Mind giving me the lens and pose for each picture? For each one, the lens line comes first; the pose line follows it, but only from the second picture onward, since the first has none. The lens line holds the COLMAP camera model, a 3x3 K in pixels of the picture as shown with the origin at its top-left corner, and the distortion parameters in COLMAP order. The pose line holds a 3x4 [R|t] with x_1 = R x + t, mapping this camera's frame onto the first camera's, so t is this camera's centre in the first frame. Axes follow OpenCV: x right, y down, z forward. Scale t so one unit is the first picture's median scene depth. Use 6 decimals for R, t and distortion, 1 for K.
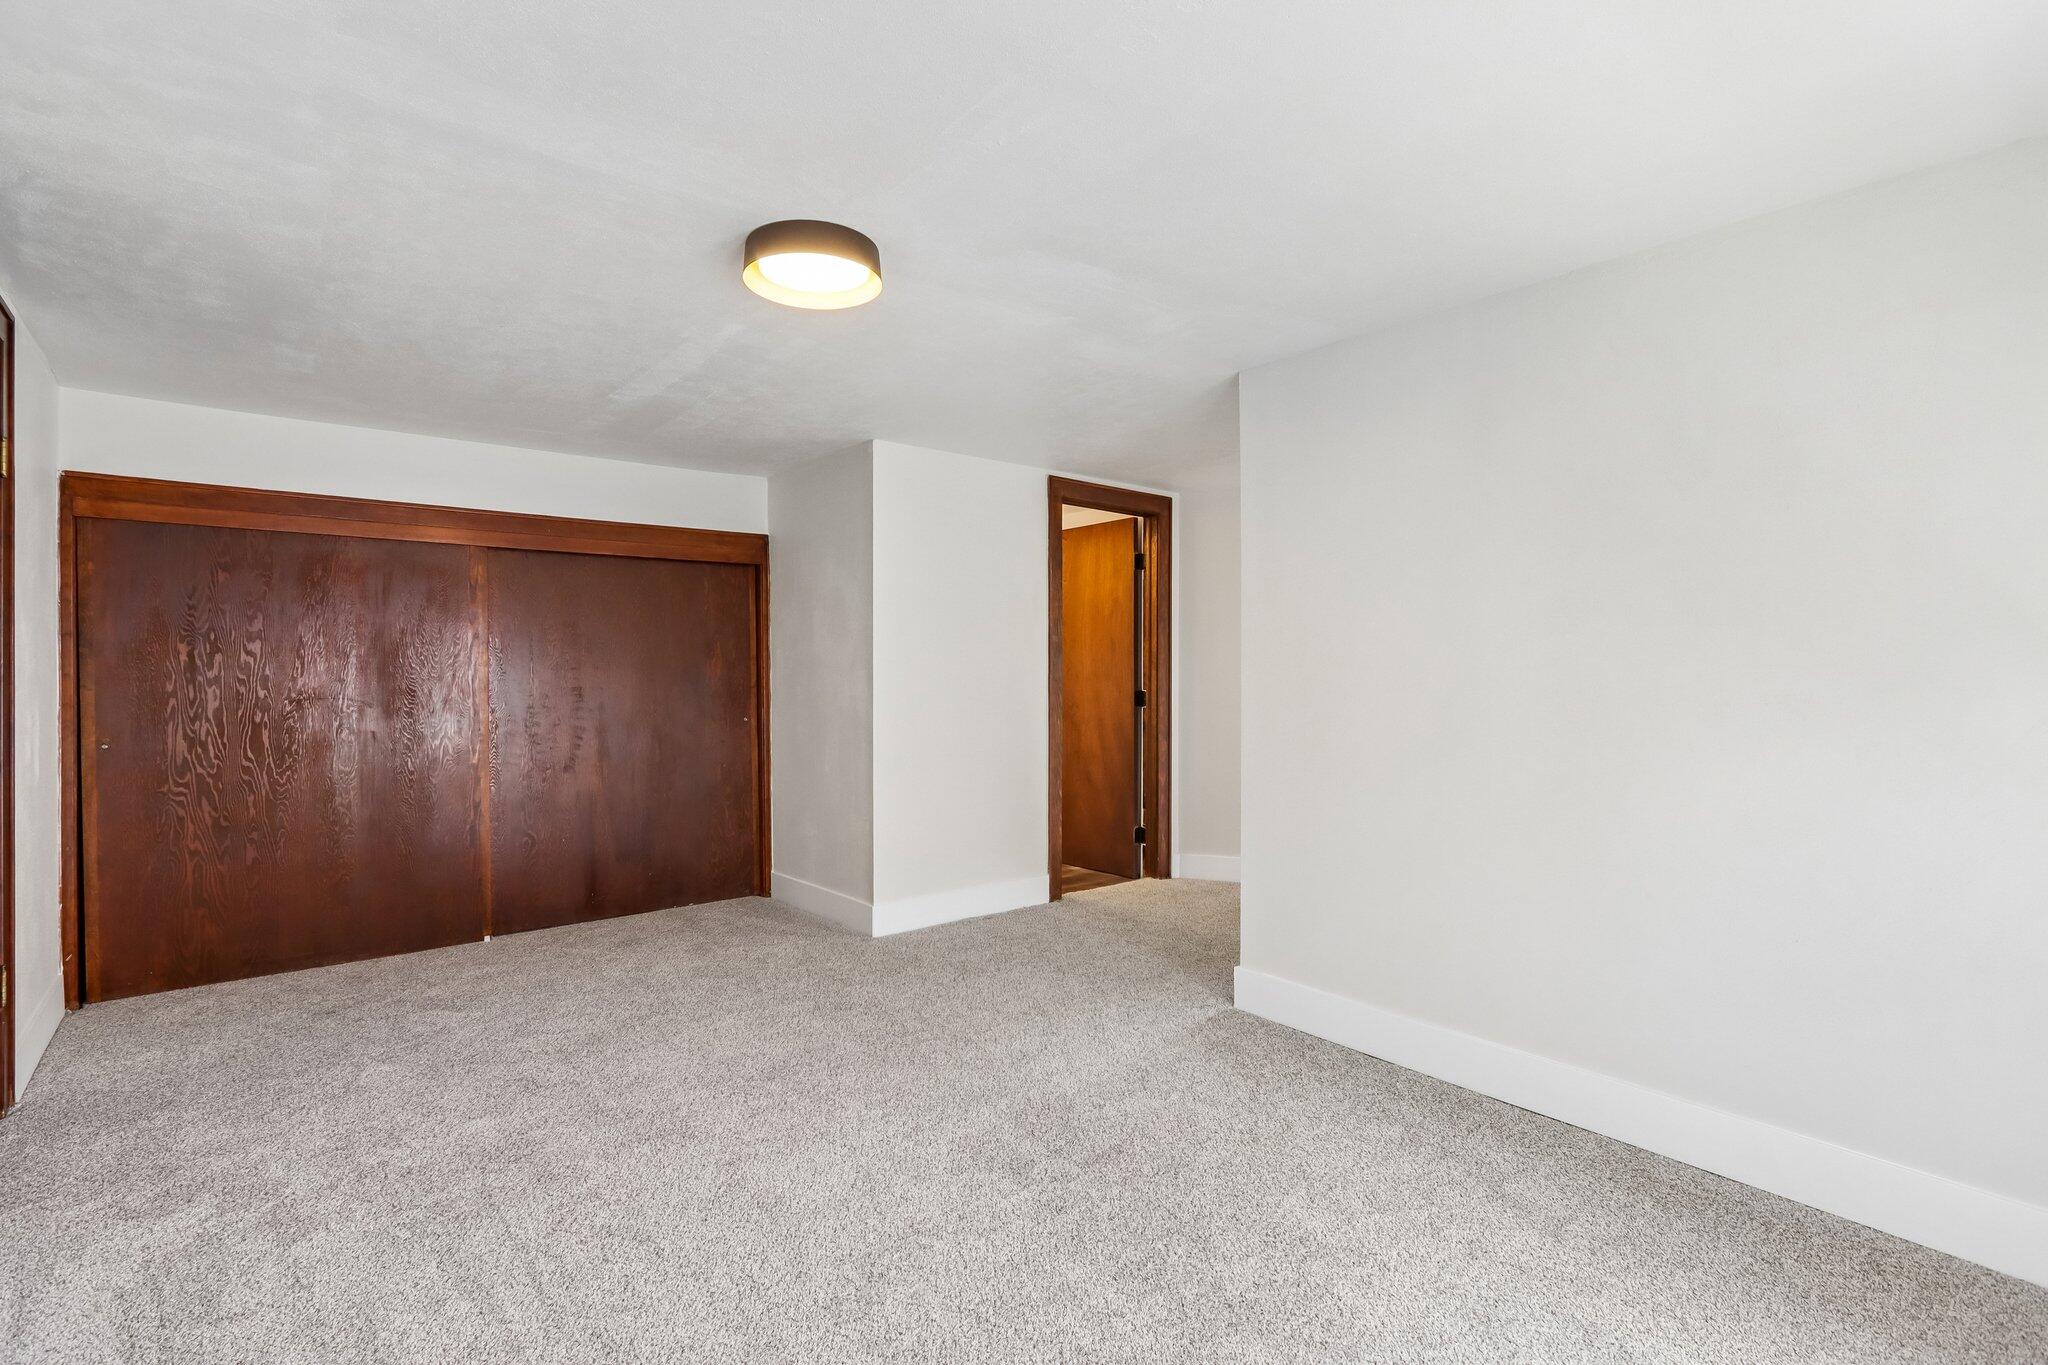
lens RADIAL K [[966.9, 0, 1020.9], [0, 966.9, 679.3], [0, 0, 1]] dist [-0.019689, 0.002294]
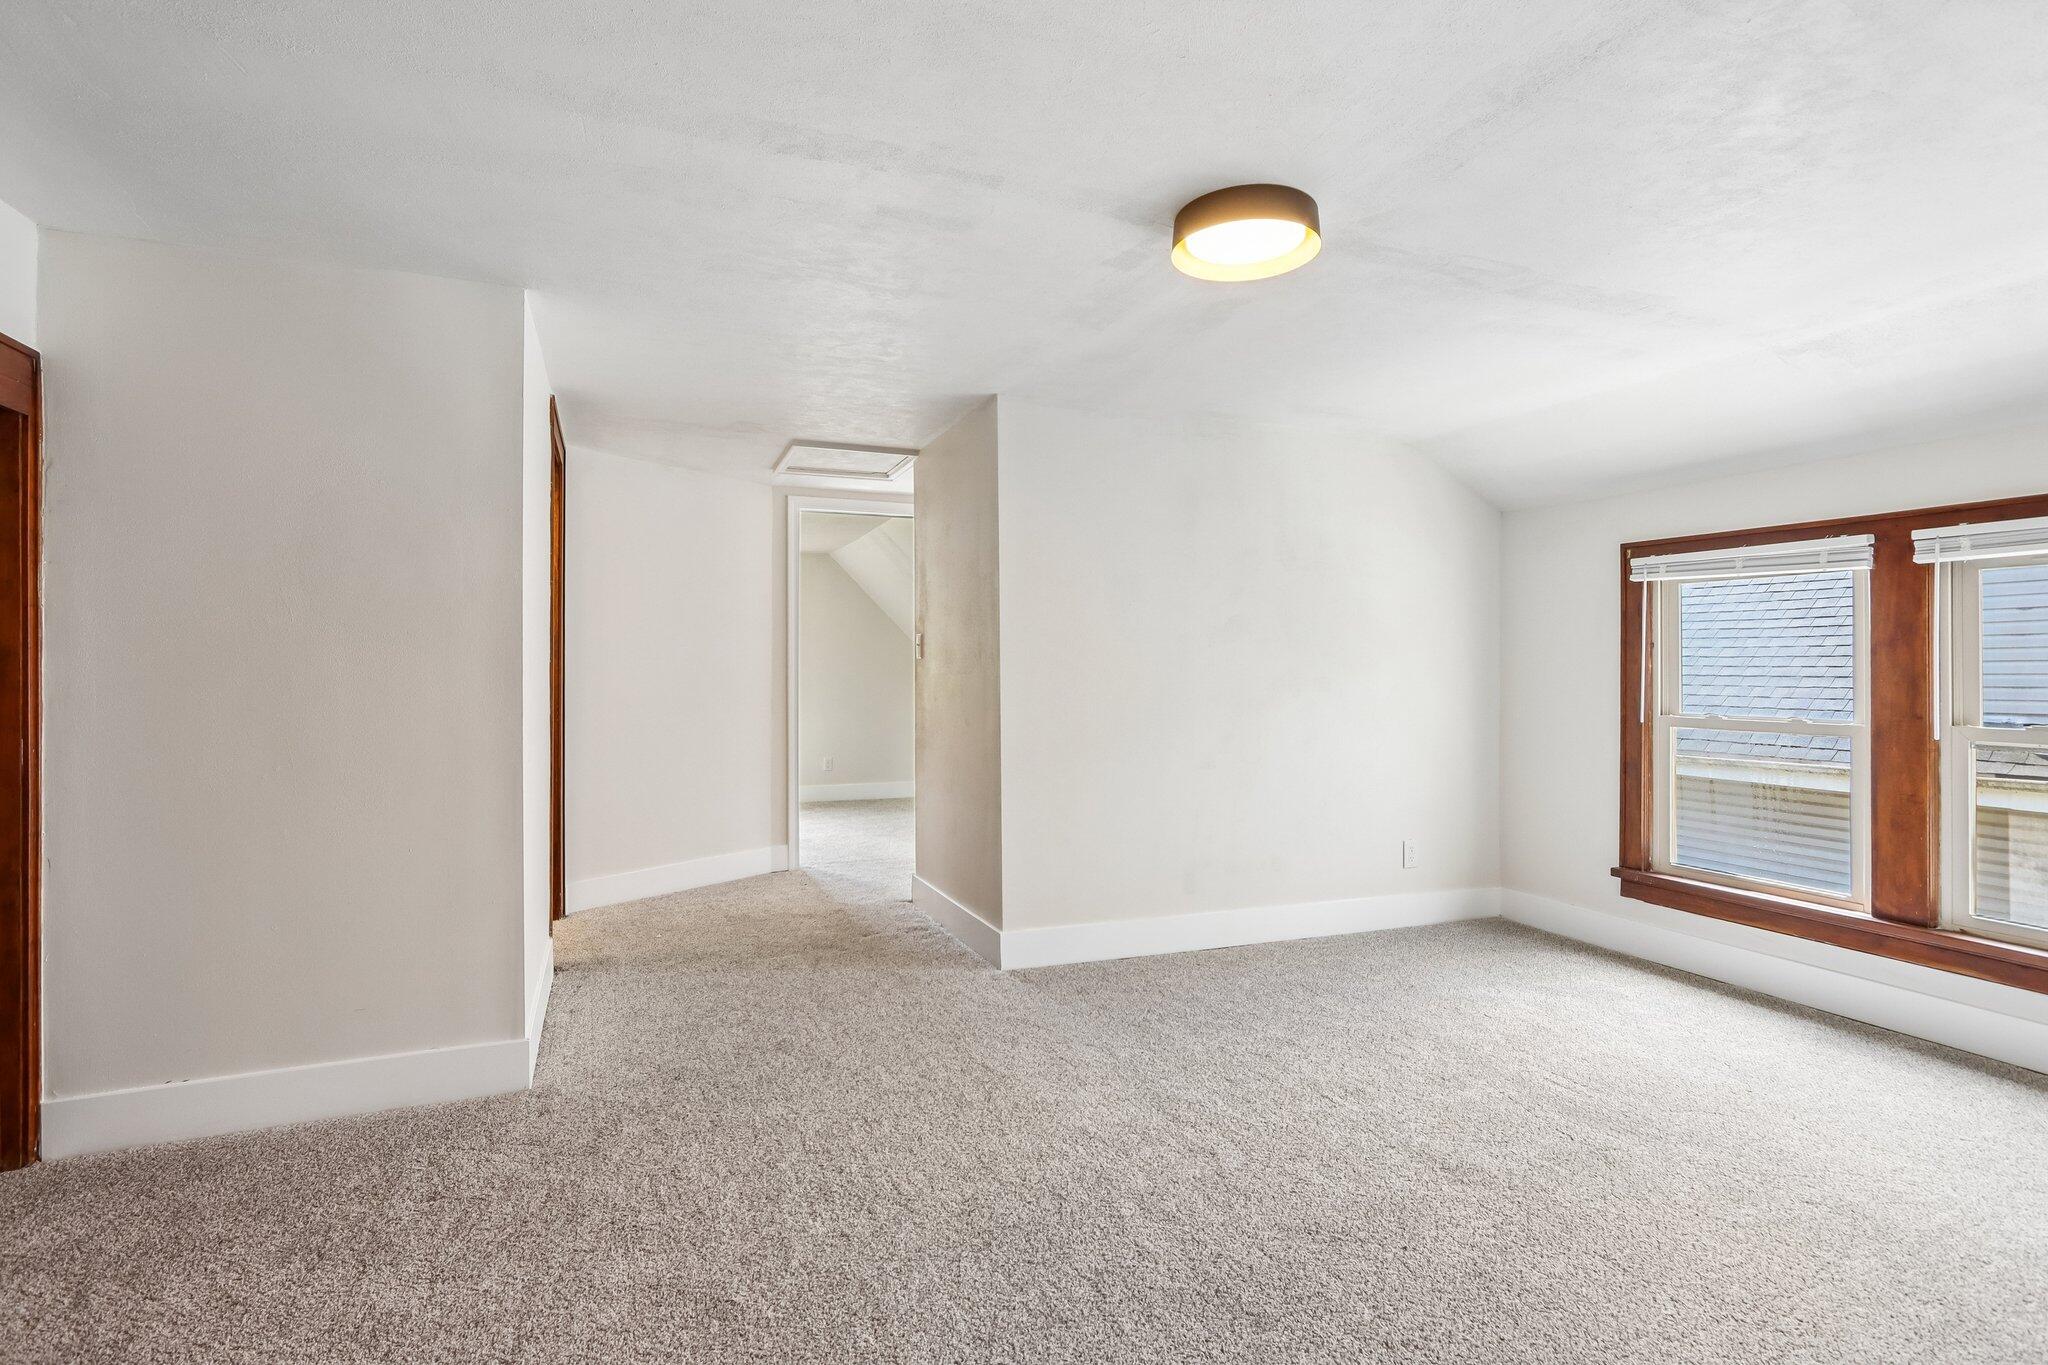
lens RADIAL K [[966.9, 0, 975.9], [0, 966.9, 655.5], [0, 0, 1]] dist [-0.019689, 0.002294]
pose [[0.314327, 0.013880, 0.949213, -0.727422], [0.004590, 0.999859, -0.016141, 0.001017], [-0.949304, 0.009430, 0.314219, 0.595679]]
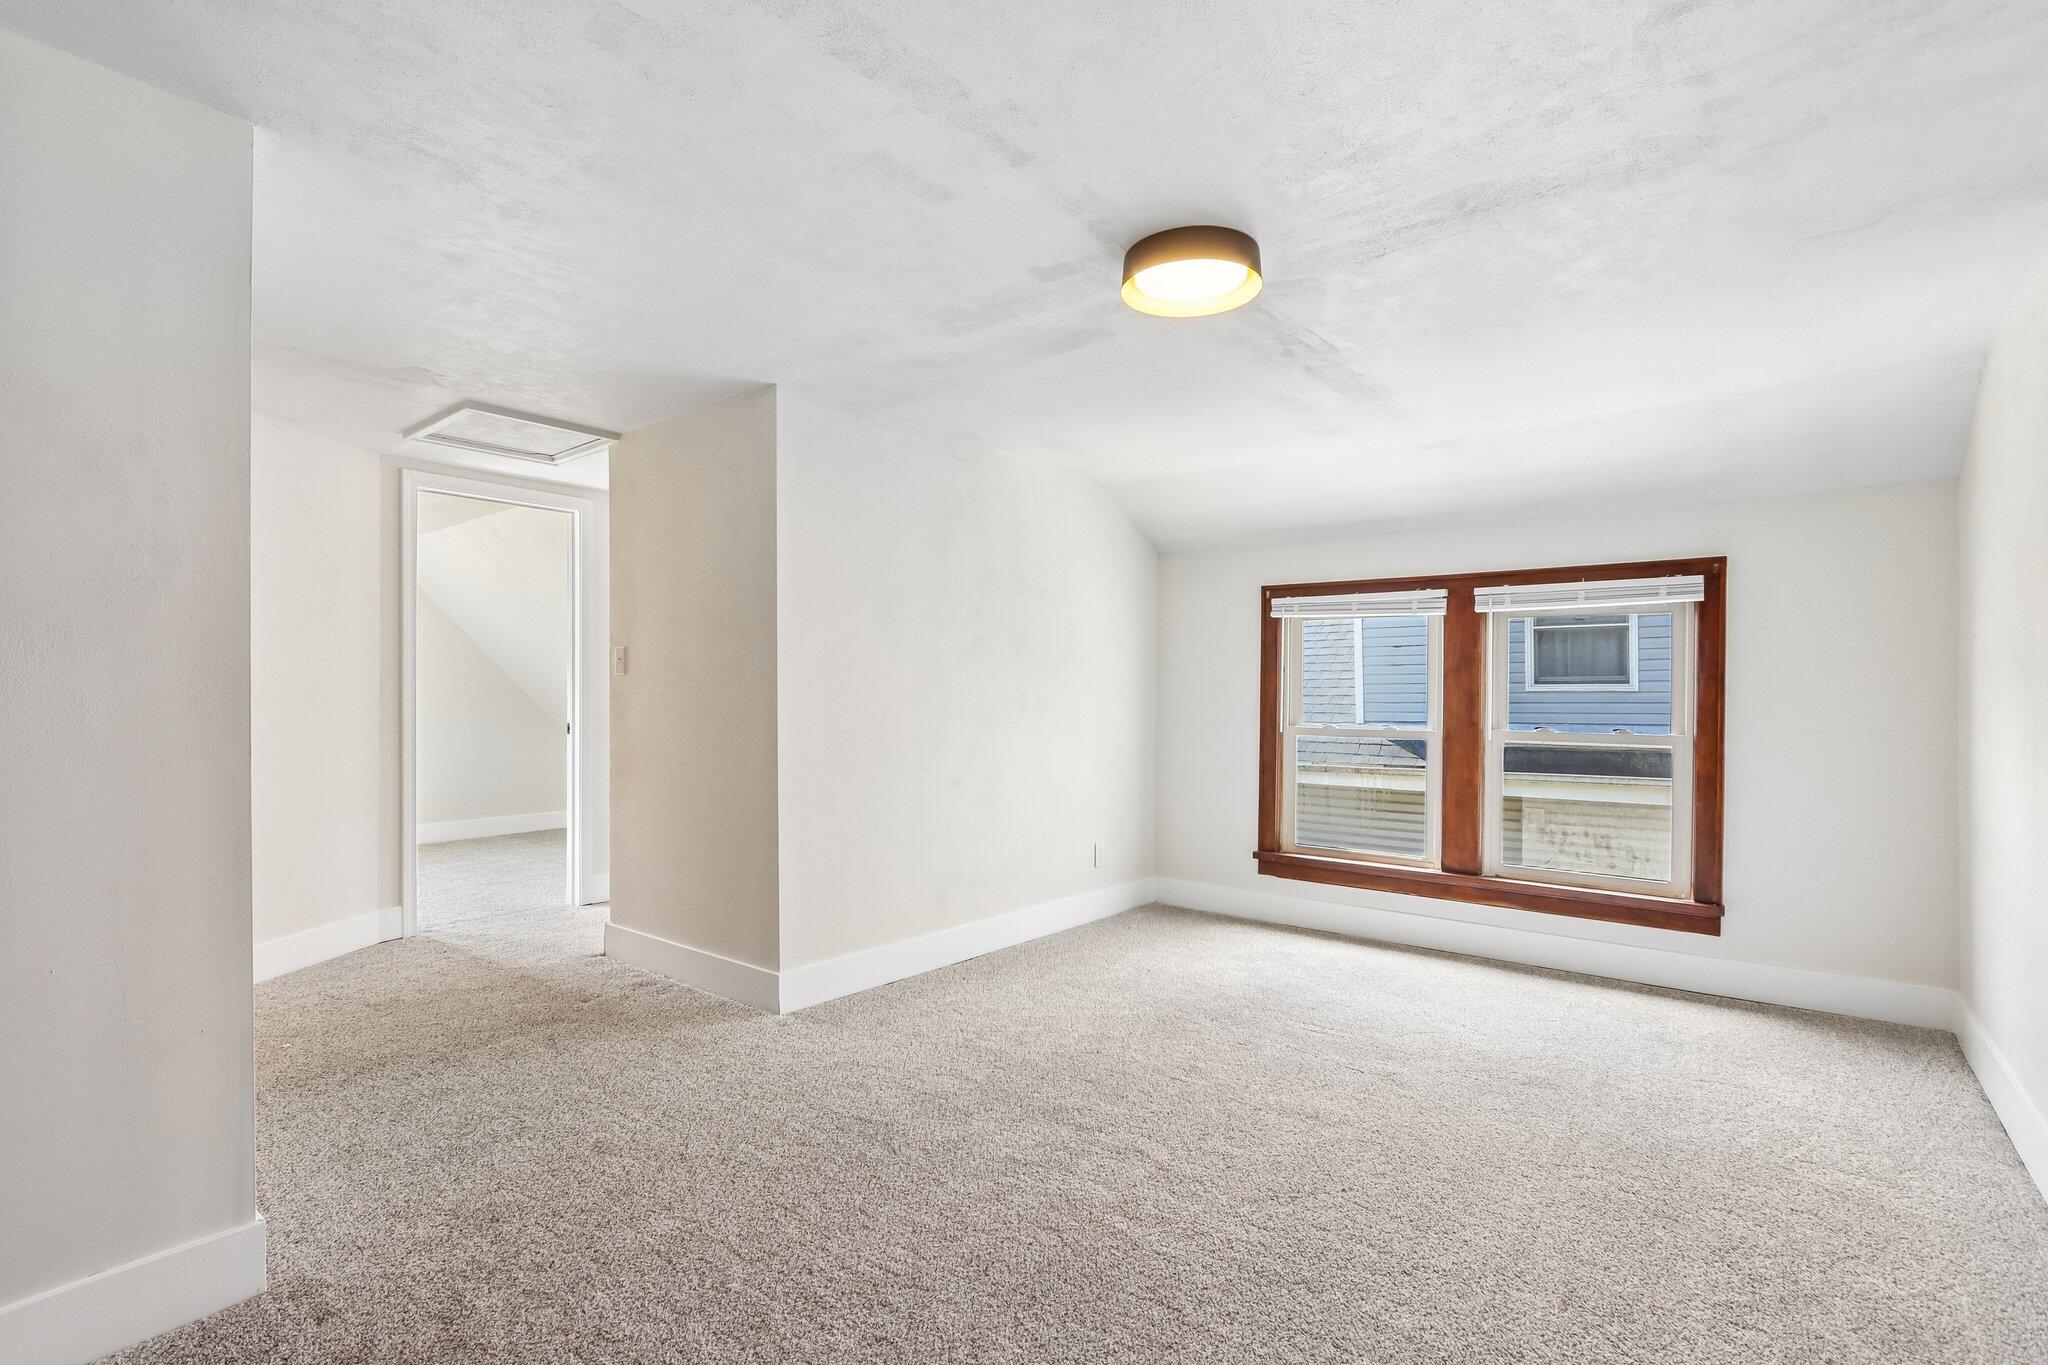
lens RADIAL K [[966.9, 0, 981.5], [0, 966.9, 692.6], [0, 0, 1]] dist [-0.019689, 0.002294]
pose [[-0.194101, -0.003914, 0.980974, -0.702264], [0.002595, 0.999986, 0.004503, 0.000607], [-0.980978, 0.003419, -0.194089, 0.863625]]
